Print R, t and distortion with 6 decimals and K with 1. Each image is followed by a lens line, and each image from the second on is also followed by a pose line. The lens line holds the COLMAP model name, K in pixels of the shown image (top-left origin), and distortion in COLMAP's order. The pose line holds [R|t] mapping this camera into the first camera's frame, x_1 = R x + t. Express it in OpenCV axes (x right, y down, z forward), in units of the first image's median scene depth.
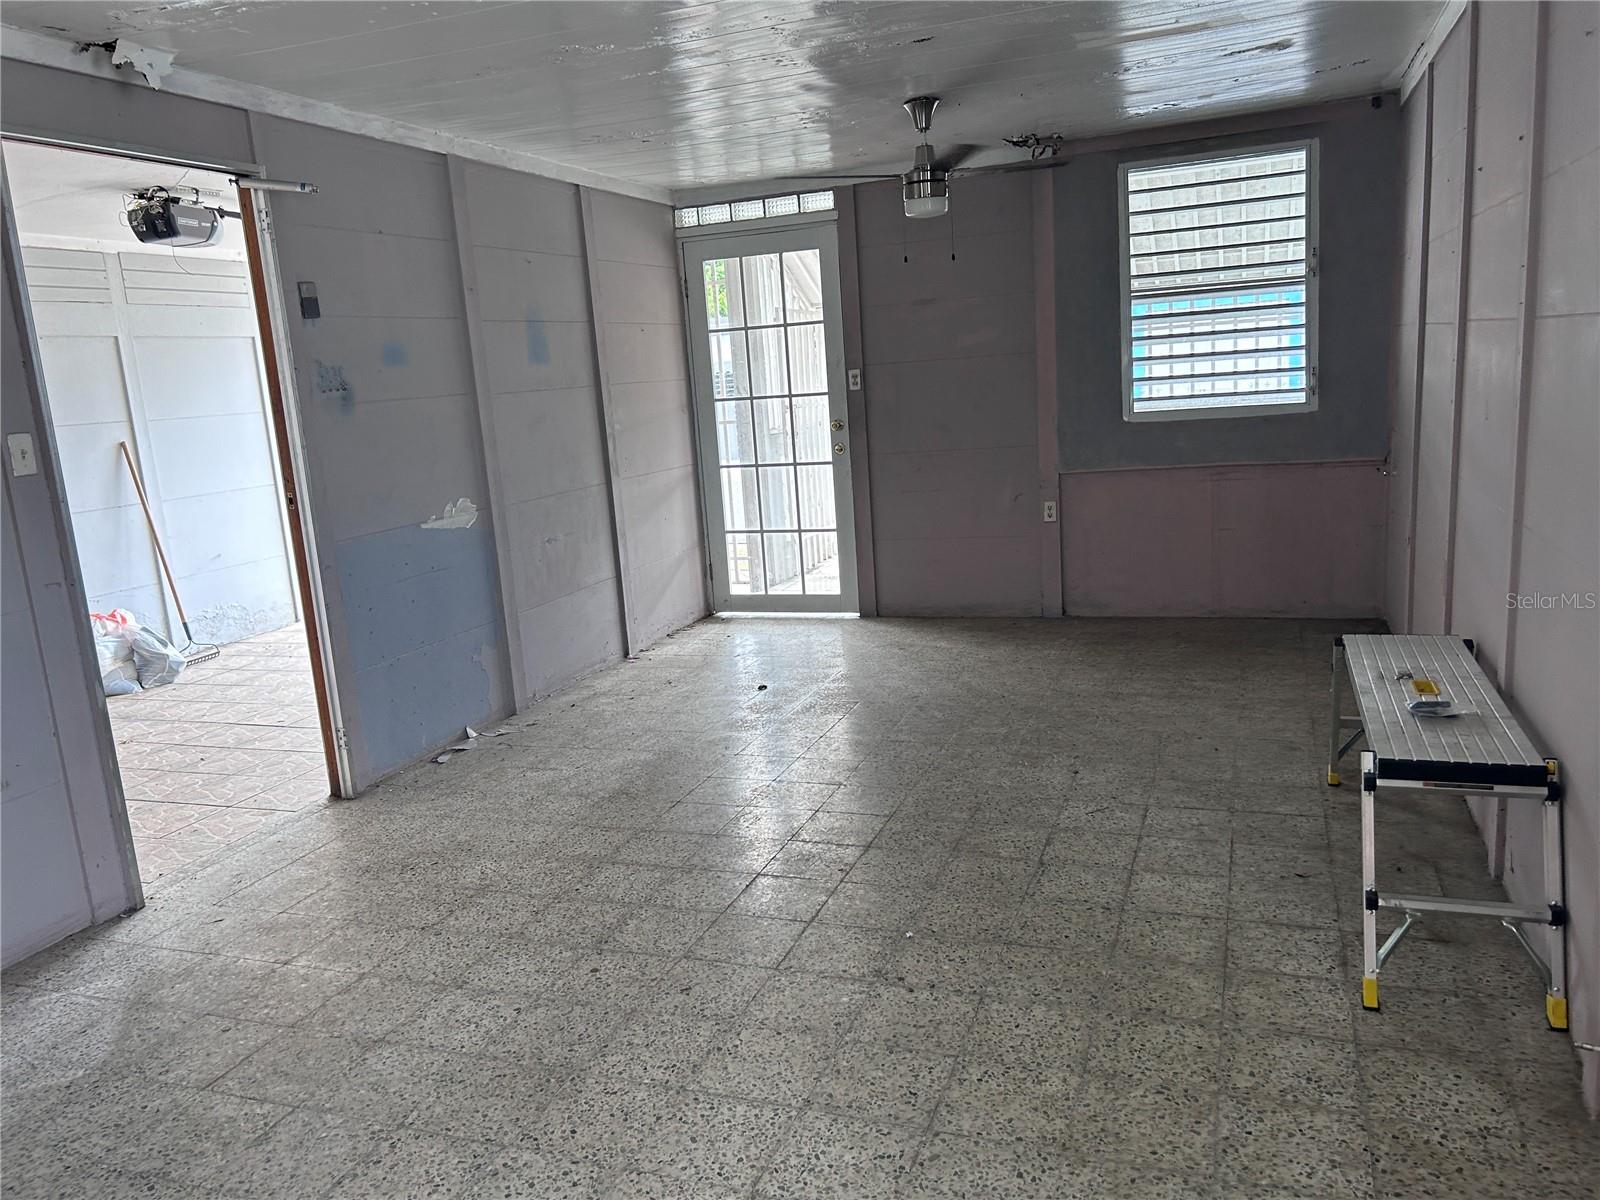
lens RADIAL K [[1223.7, 0, 787.1], [0, 1223.7, 604.8], [0, 0, 1]] dist [0.056203, -0.066679]
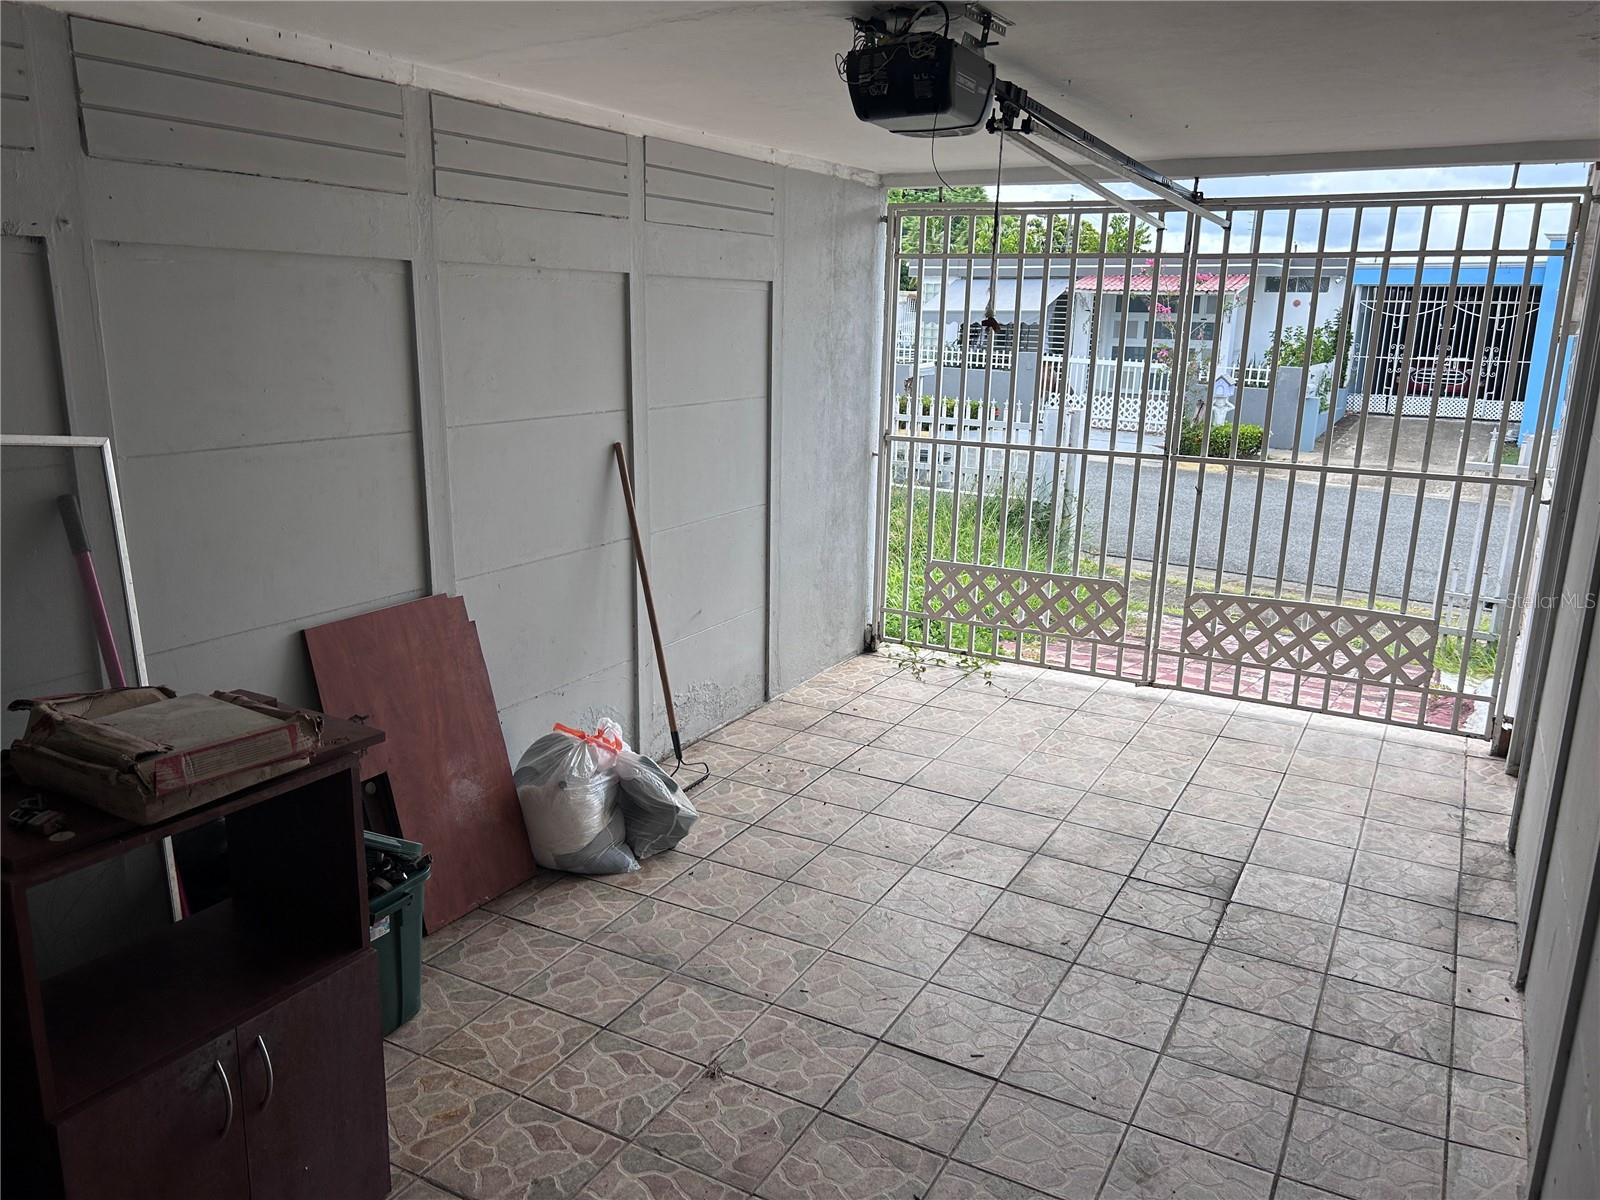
lens RADIAL K [[1223.7, 0, 797.2], [0, 1223.7, 602.5], [0, 0, 1]] dist [0.056203, -0.066679]
pose [[0.987082, 0.116389, -0.110099, -0.385887], [-0.110379, 0.992124, 0.059217, -0.102749], [0.116124, -0.046299, 0.992155, 0.404837]]
